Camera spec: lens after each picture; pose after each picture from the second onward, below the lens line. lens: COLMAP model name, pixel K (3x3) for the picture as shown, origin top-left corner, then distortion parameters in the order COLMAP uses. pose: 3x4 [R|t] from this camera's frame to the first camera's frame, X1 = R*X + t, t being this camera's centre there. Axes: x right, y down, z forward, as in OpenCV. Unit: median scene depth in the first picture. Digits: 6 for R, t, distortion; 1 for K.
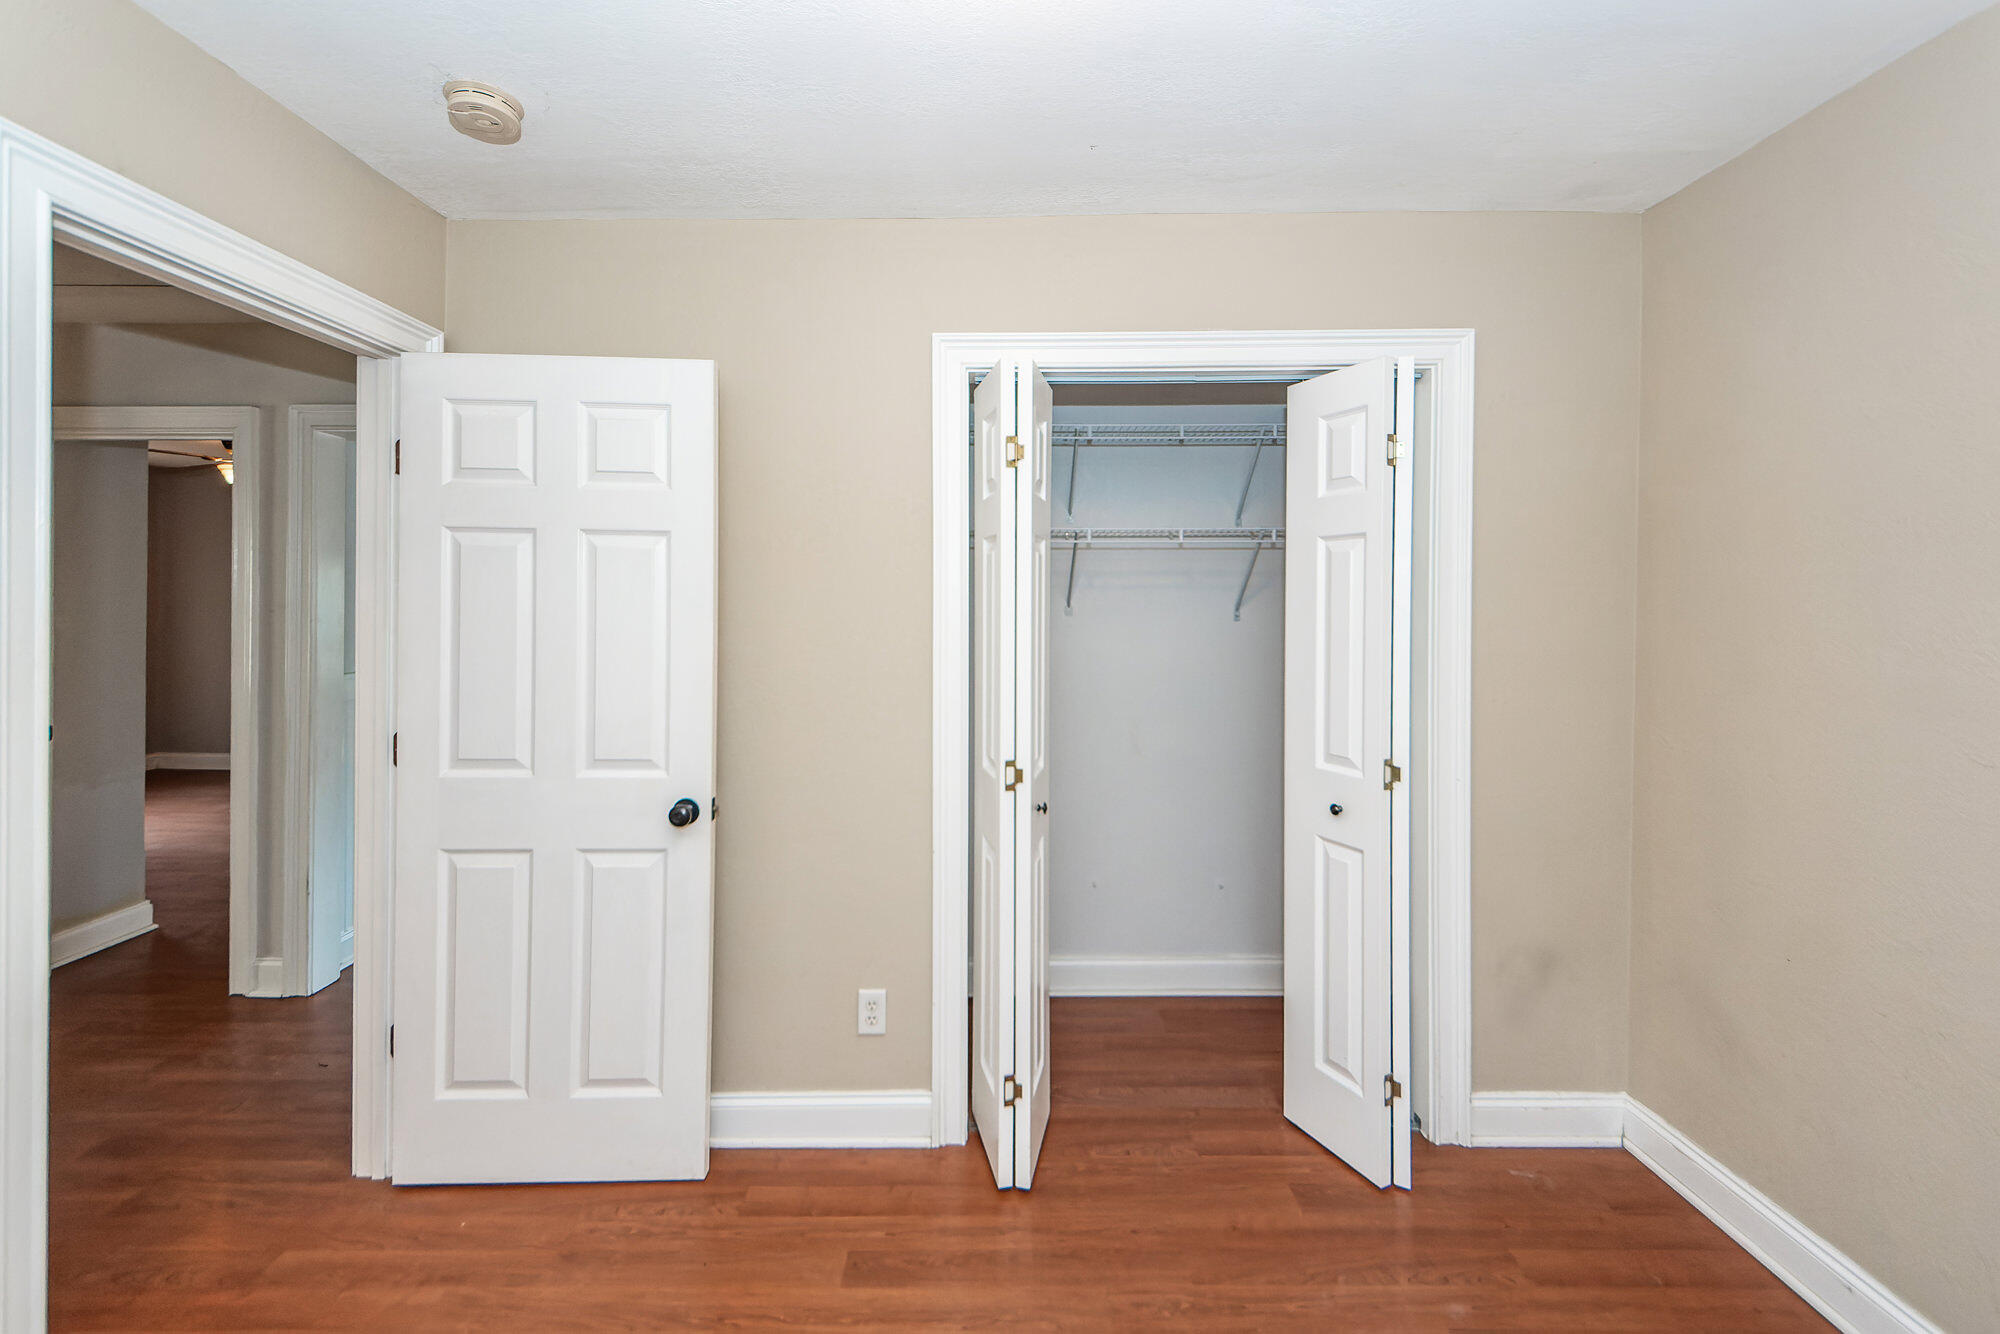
lens RADIAL K [[752.3, 0, 982.3], [0, 752.3, 637.7], [0, 0, 1]] dist [0.019661, -0.007553]
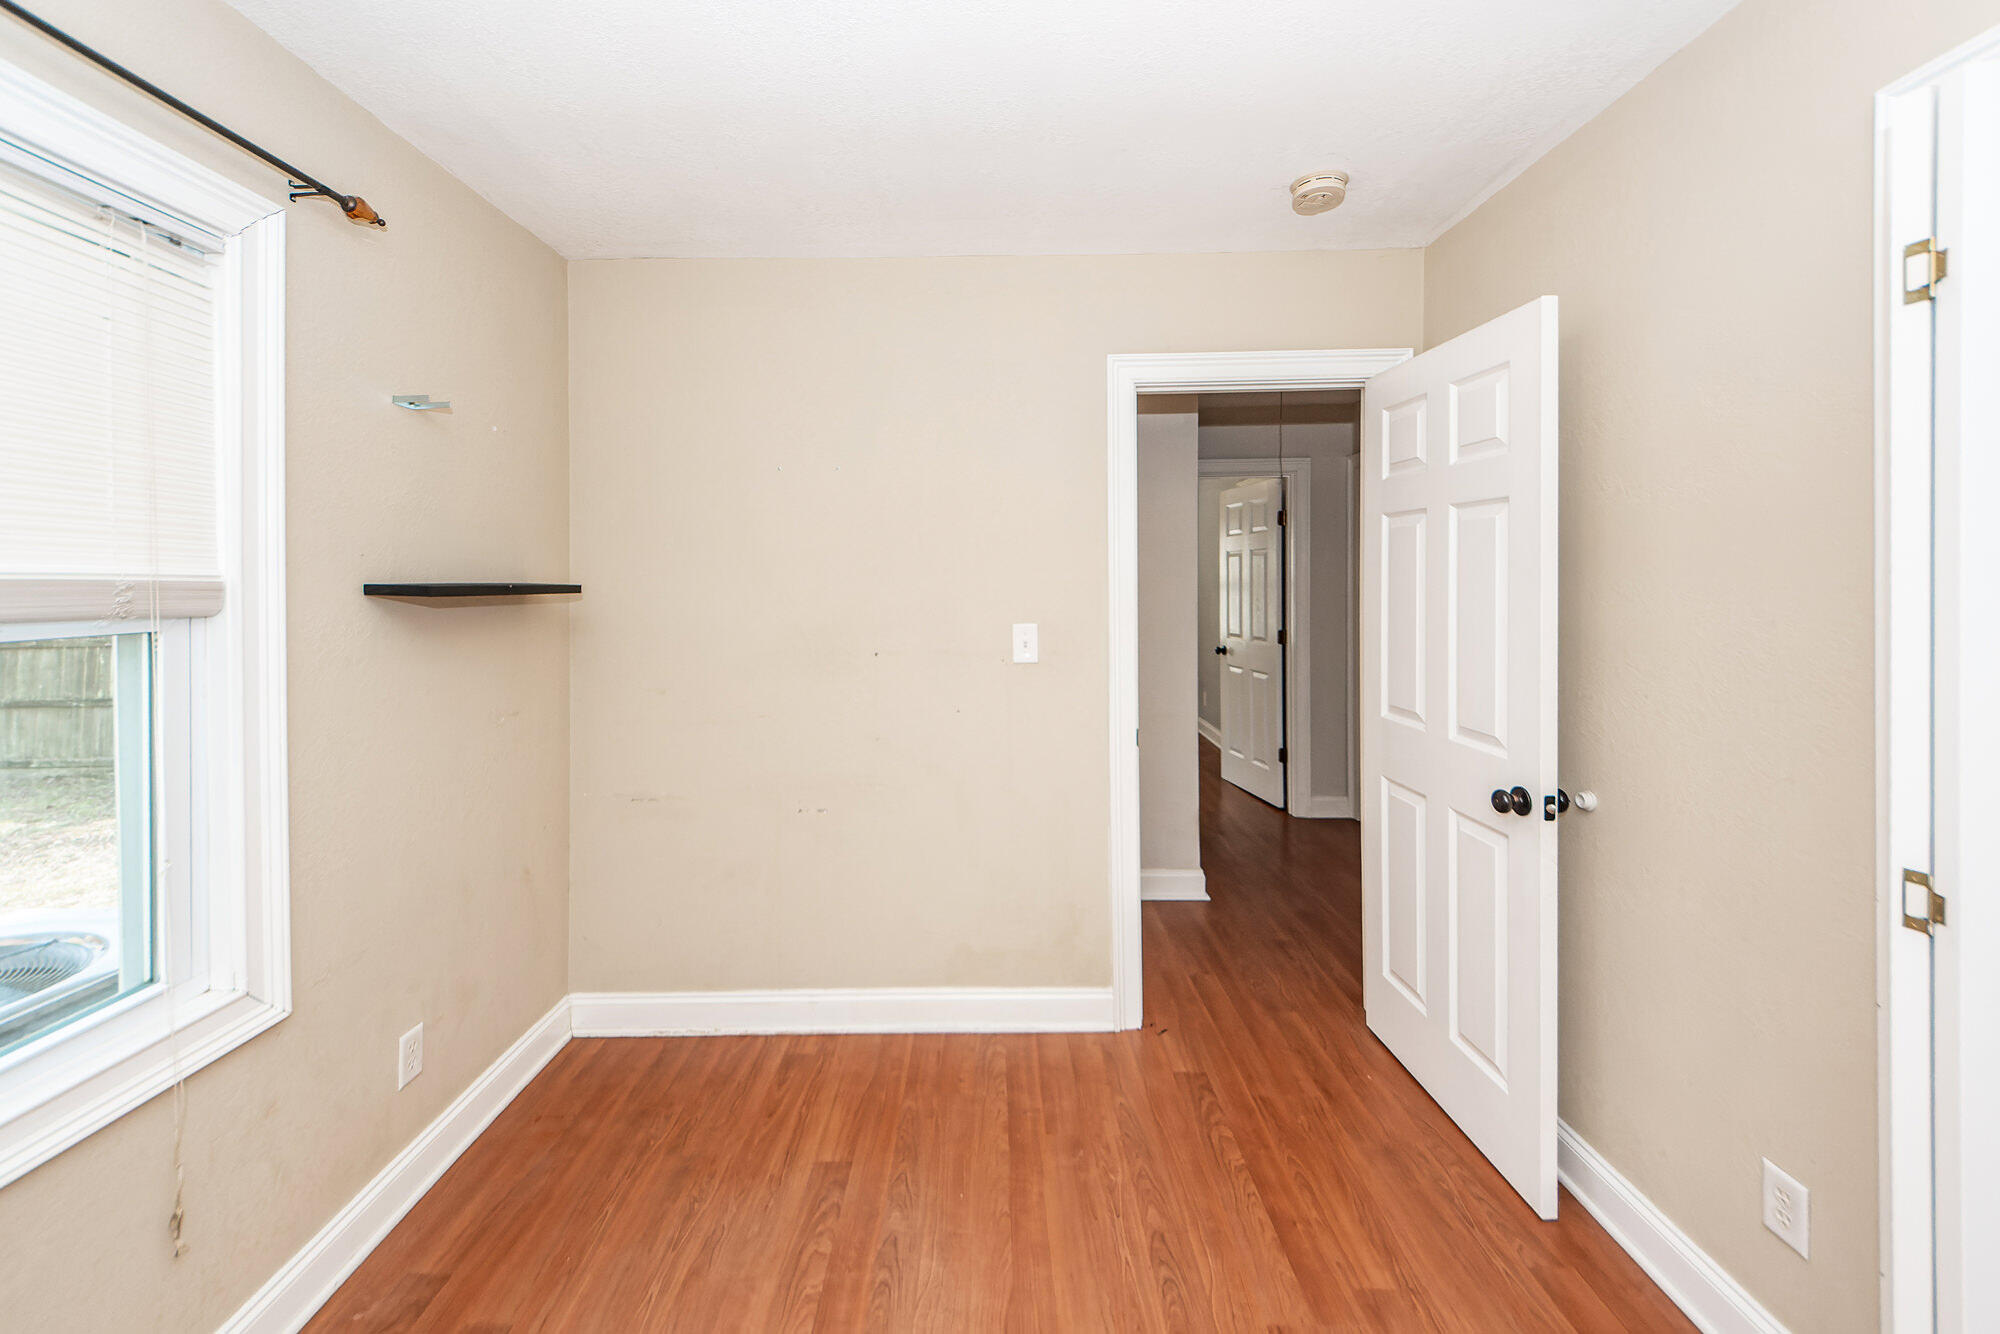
lens RADIAL K [[790.5, 0, 1004.0], [0, 790.5, 599.1], [0, 0, 1]] dist [0.000160, -0.000103]
pose [[-0.003596, 0.013799, -0.999898, 0.591427], [0.004511, 0.999895, 0.013783, -0.032125], [0.999983, -0.004461, -0.003658, 0.399761]]
